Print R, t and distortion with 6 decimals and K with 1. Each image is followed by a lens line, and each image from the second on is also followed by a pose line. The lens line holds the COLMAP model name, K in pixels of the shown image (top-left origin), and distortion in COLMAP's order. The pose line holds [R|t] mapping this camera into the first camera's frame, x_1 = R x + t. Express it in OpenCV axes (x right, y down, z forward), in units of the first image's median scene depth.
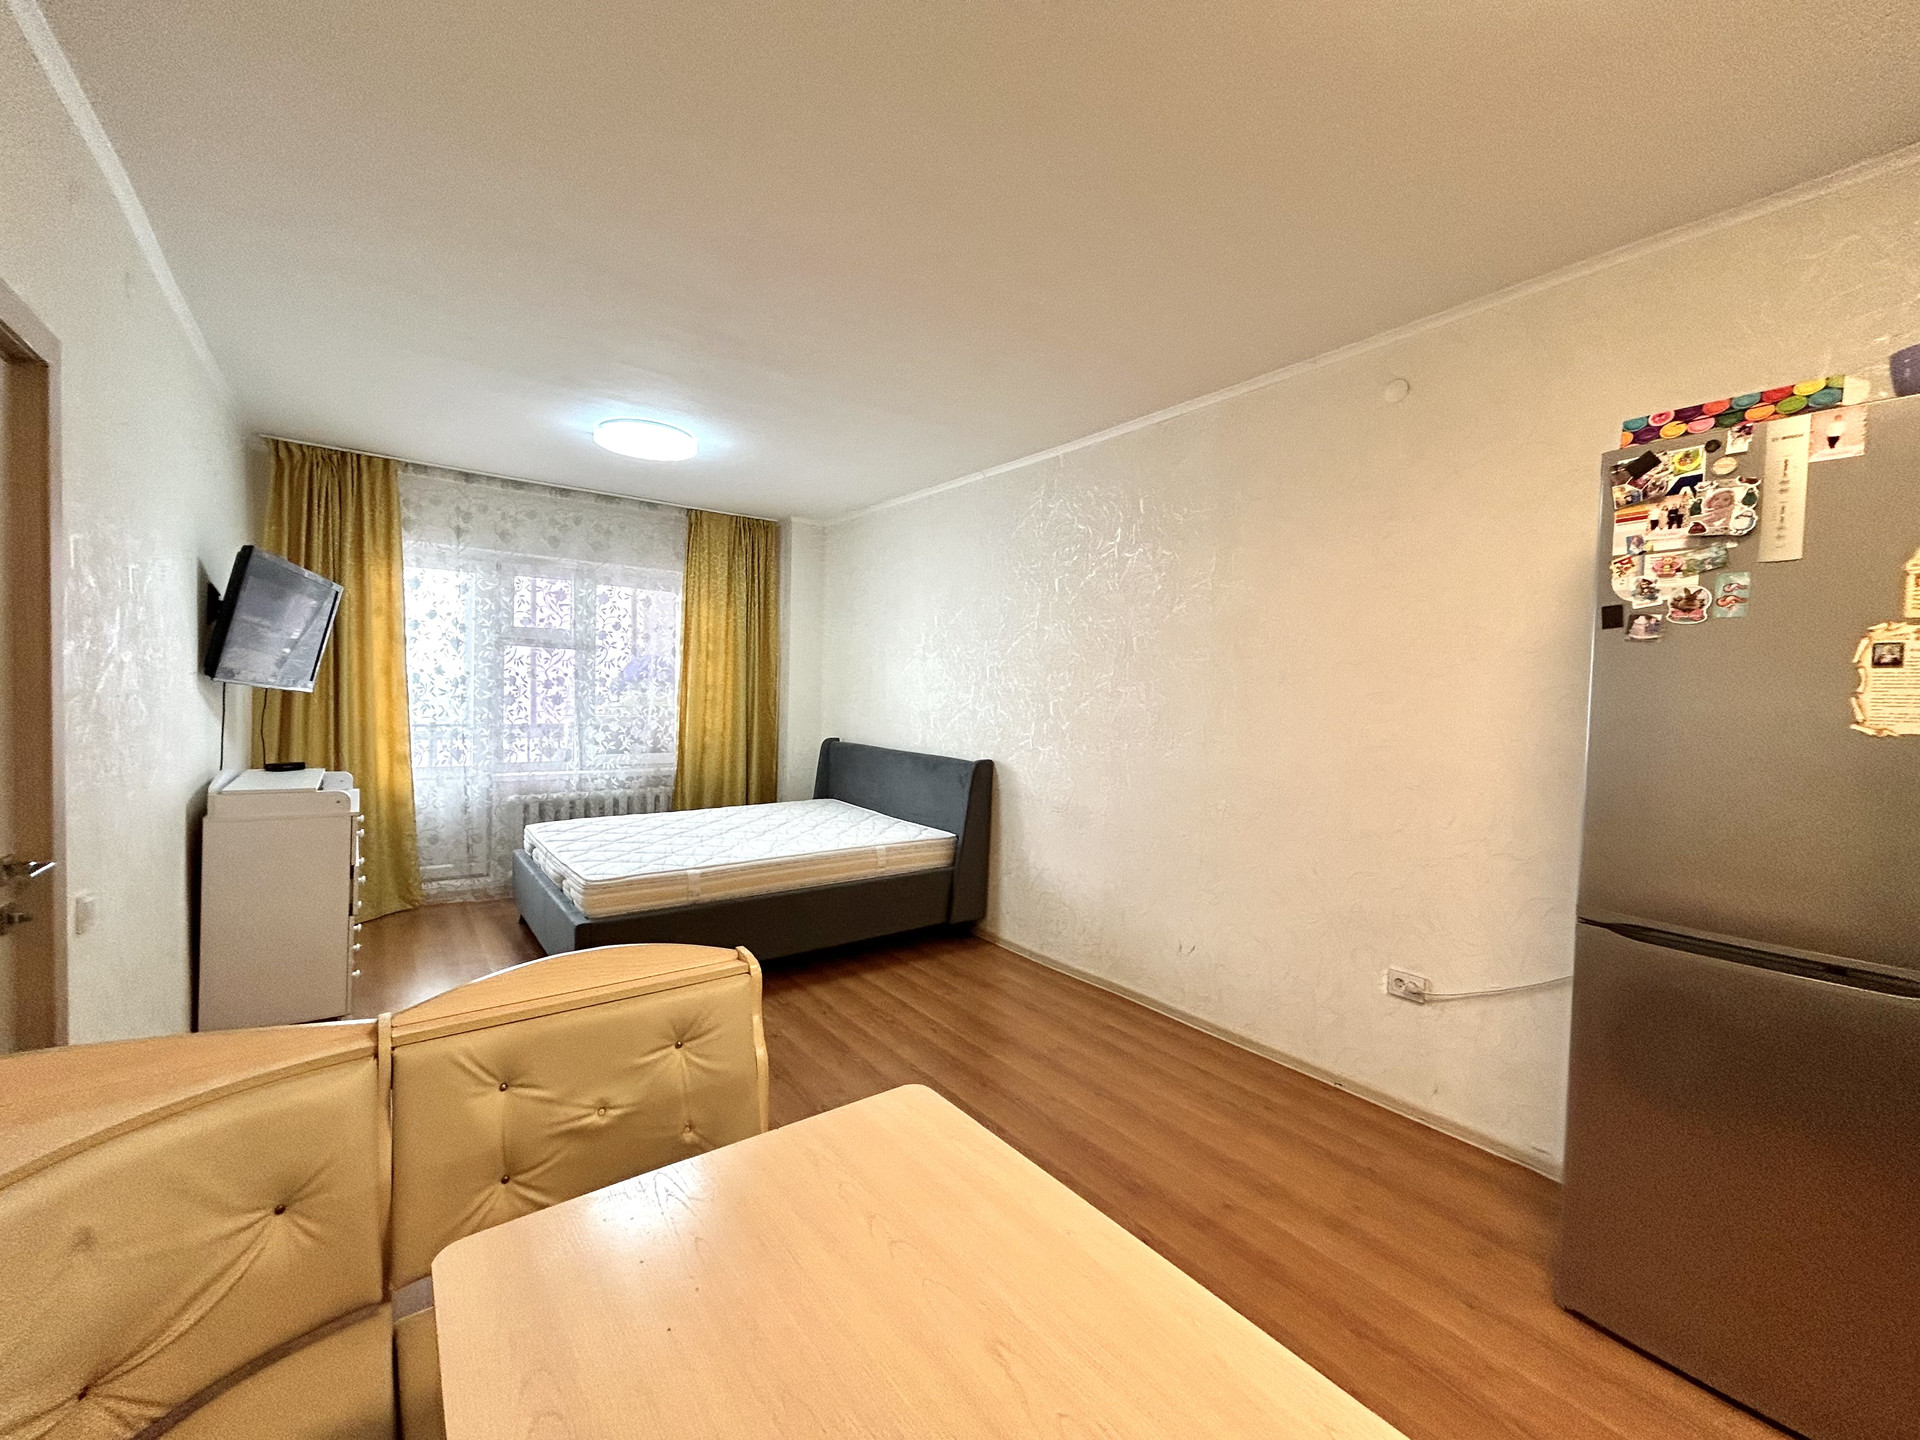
lens RADIAL K [[770.2, 0, 957.7], [0, 770.2, 717.2], [0, 0, 1]] dist [-0.001749, 0.000459]
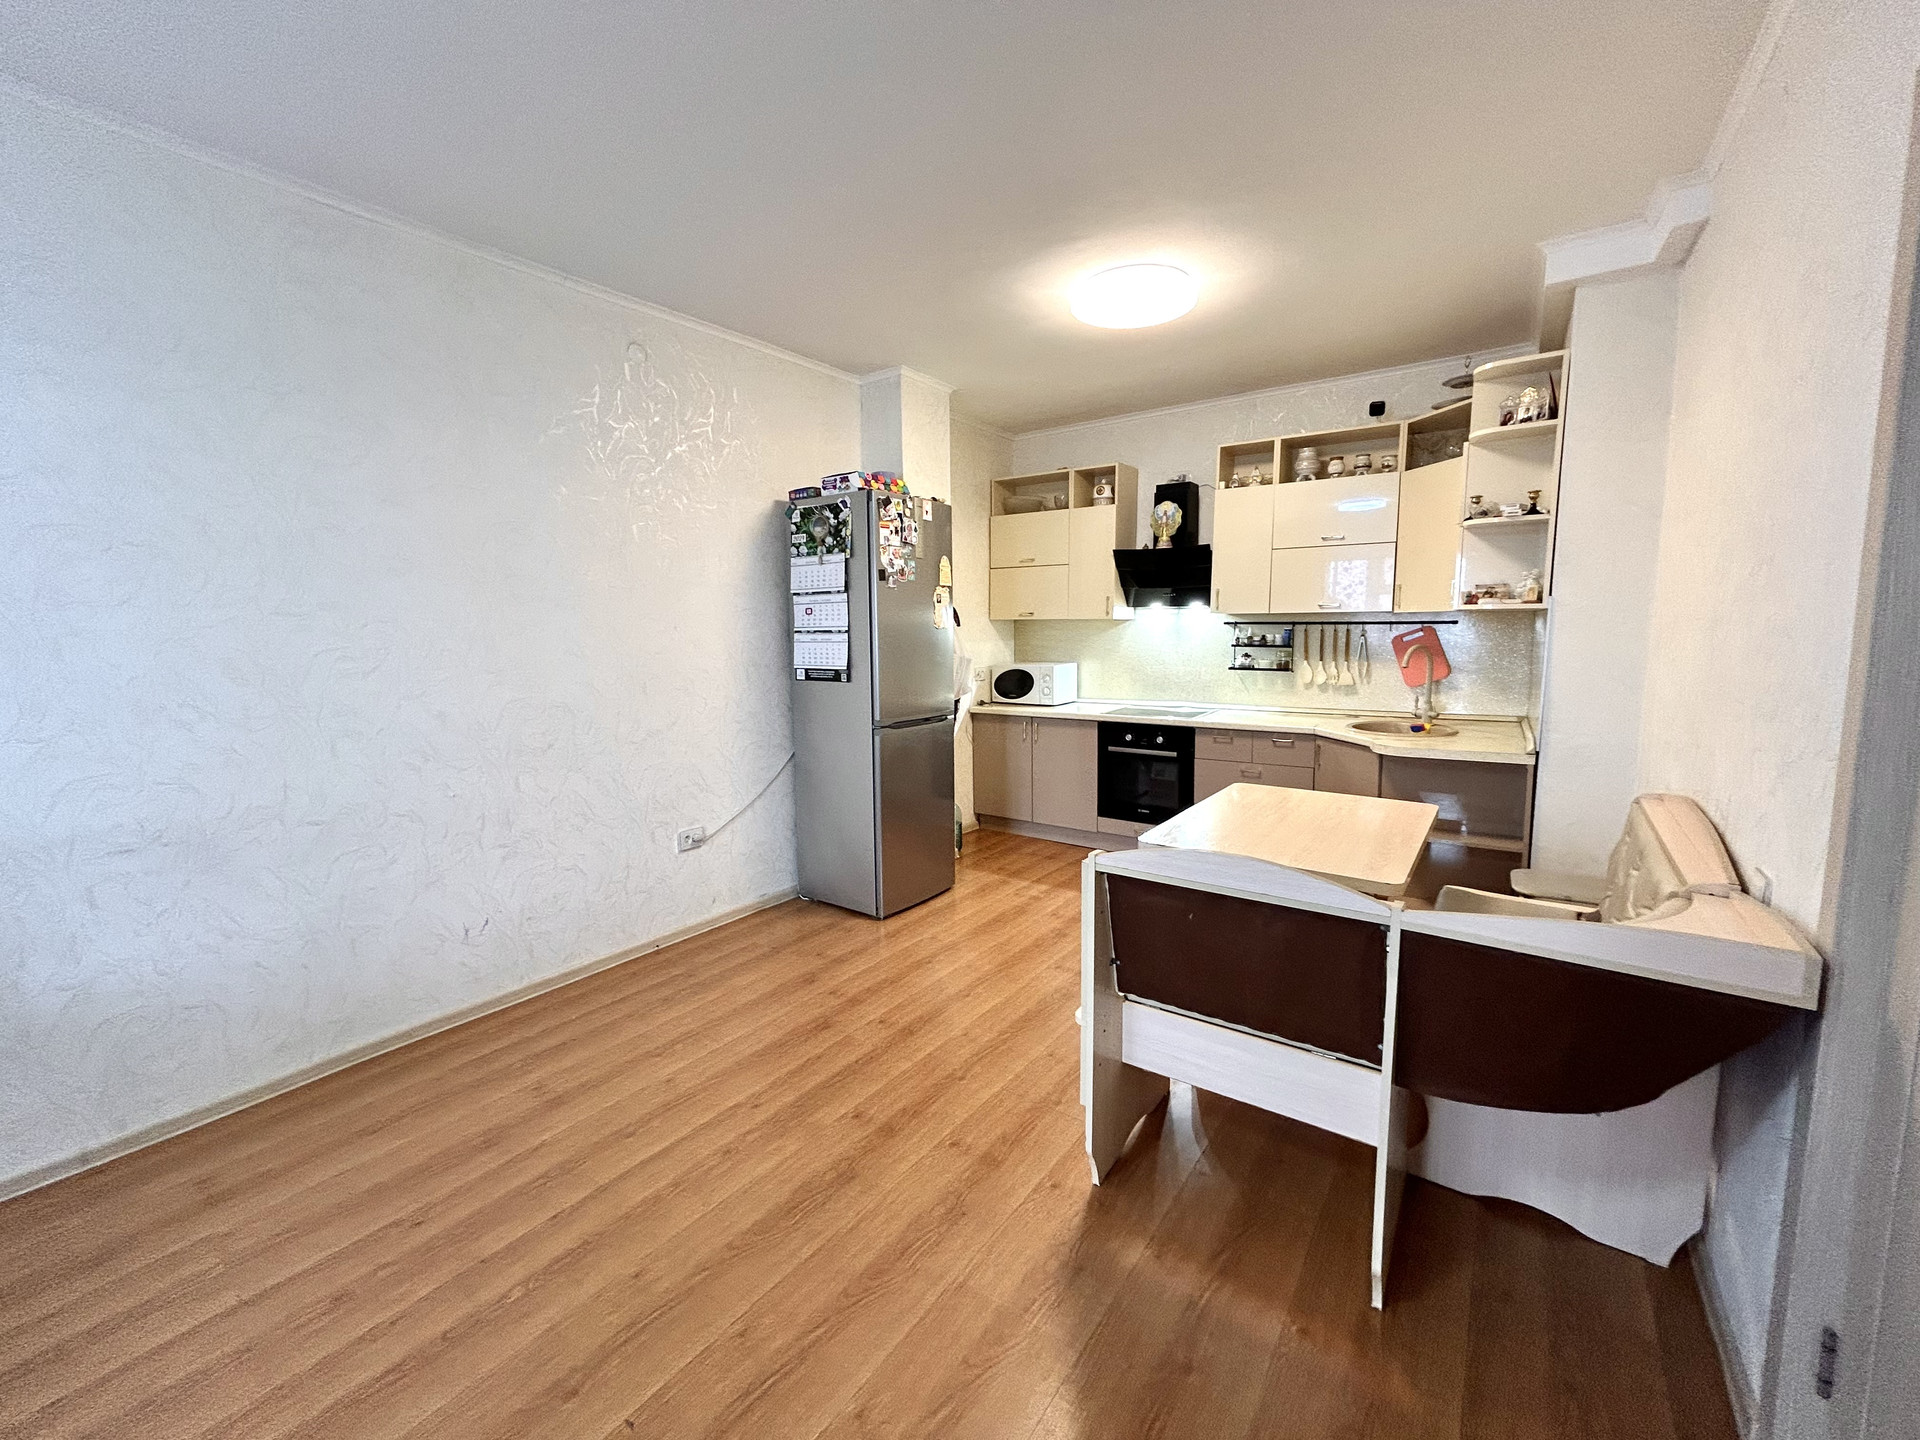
lens RADIAL K [[770.2, 0, 957.7], [0, 770.2, 717.2], [0, 0, 1]] dist [-0.001749, 0.000459]
pose [[-0.291463, -0.131396, 0.947515, -0.450624], [0.033047, 0.988547, 0.147251, -0.019947], [-0.956011, 0.074231, -0.283782, 0.542326]]
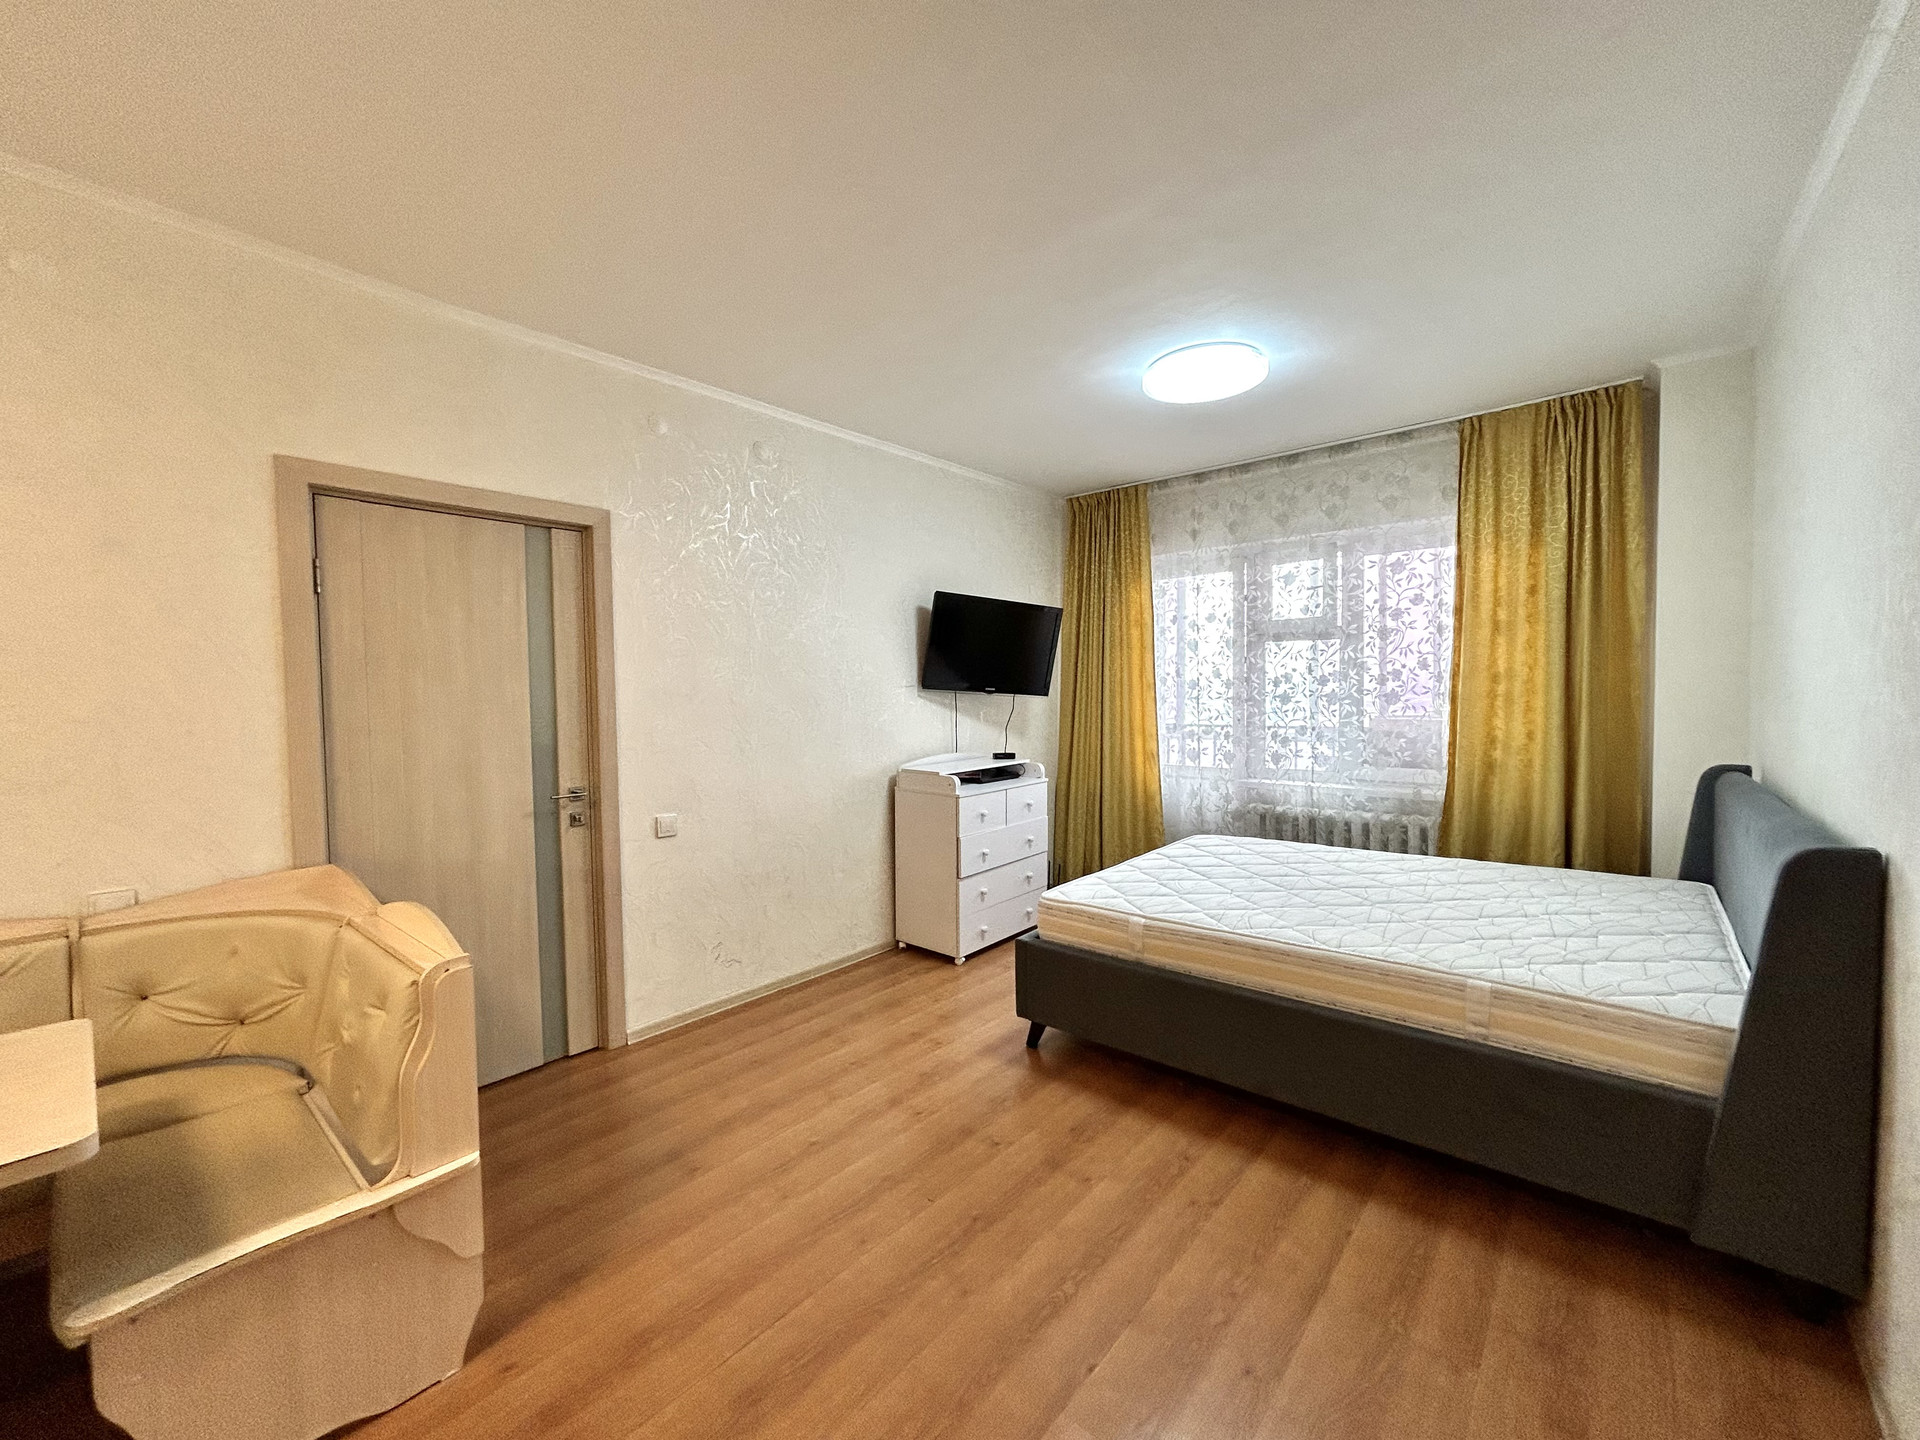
lens RADIAL K [[770.2, 0, 957.7], [0, 770.2, 717.2], [0, 0, 1]] dist [-0.001749, 0.000459]
pose [[0.206039, 0.006140, -0.978525, 0.289678], [-0.008434, 0.999954, 0.004499, -0.003509], [0.978507, 0.007326, 0.206081, 0.514070]]
